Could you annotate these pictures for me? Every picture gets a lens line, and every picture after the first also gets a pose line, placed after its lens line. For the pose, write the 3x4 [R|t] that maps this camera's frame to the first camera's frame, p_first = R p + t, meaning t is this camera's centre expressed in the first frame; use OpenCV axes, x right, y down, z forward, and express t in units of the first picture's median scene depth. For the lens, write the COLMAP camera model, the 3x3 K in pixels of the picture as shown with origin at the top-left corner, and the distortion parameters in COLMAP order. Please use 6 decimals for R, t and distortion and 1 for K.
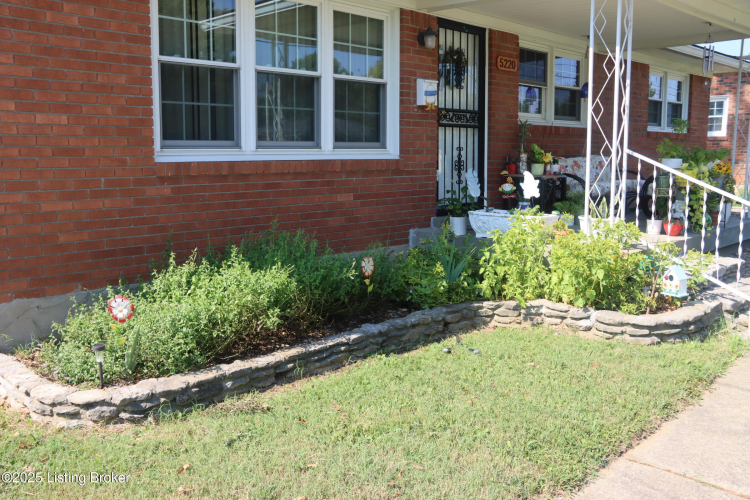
lens RADIAL K [[716.4, 0, 358.2], [0, 716.4, 248.3], [0, 0, 1]] dist [-0.134351, 0.258273]
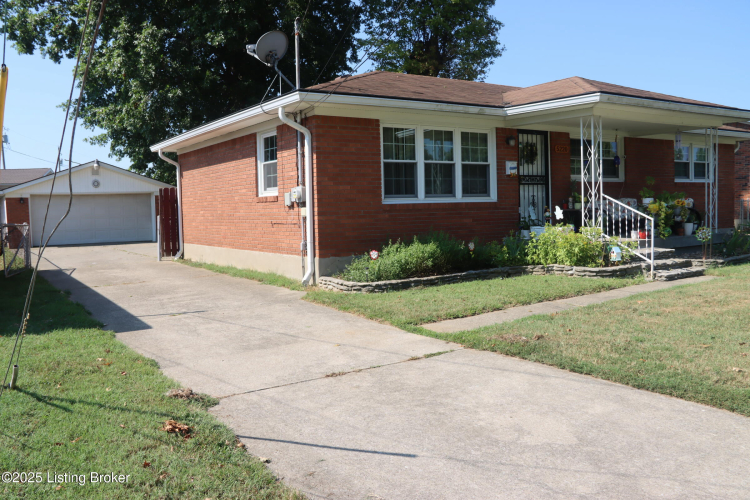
lens RADIAL K [[641.7, 0, 376.8], [0, 641.7, 247.2], [0, 0, 1]] dist [-0.129679, 0.099842]
pose [[0.973146, -0.009043, -0.230013, 0.174289], [-0.006693, 0.997694, -0.067540, 0.153776], [0.230093, 0.067266, 0.970841, -0.990155]]
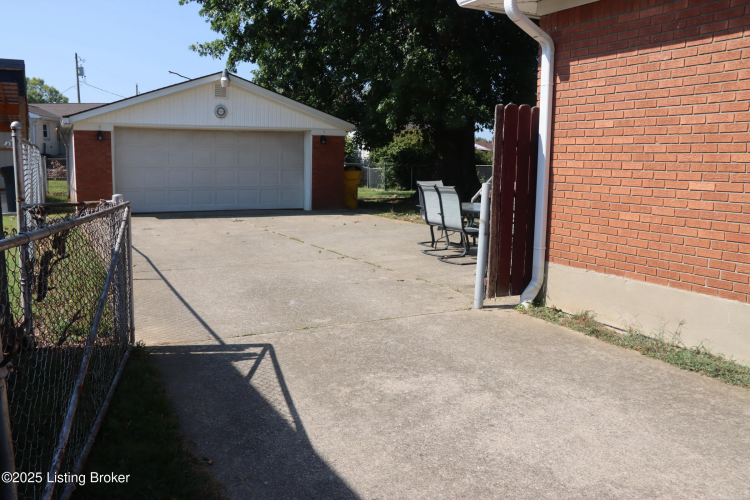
lens RADIAL K [[629.3, 0, 353.9], [0, 629.3, 248.6], [0, 0, 1]] dist [-0.009671, -0.001160]
pose [[0.934172, 0.056440, -0.352330, -1.312076], [-0.054205, 0.998398, 0.016215, -0.081180], [0.352681, 0.003951, 0.935735, 0.574442]]
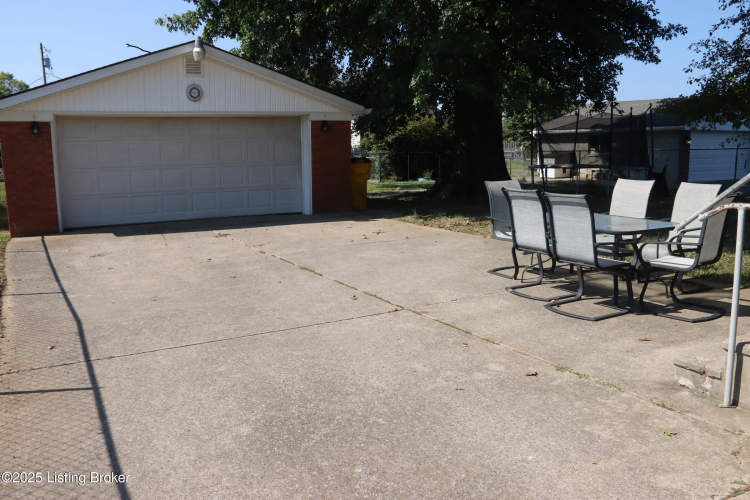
lens RADIAL K [[608.4, 0, 375.0], [0, 608.4, 250.0], [0, 0, 1]] dist [-0.130060, 0.156311]
pose [[0.958232, 0.034710, -0.283877, -1.669198], [-0.023704, 0.998832, 0.042114, -0.168943], [0.285007, -0.033625, 0.957935, 1.139539]]
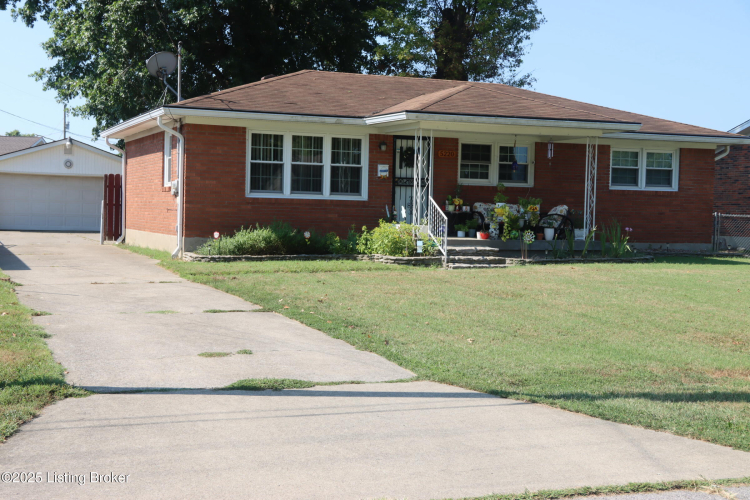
lens RADIAL K [[1047.1, 0, 375.0], [0, 1047.1, 250.0], [0, 0, 1]] dist [0.106908, 0.053747]
pose [[0.910059, 0.037487, -0.412780, 1.778047], [-0.079423, 0.993219, -0.084904, 0.374703], [0.406798, 0.110052, 0.906865, -2.390356]]
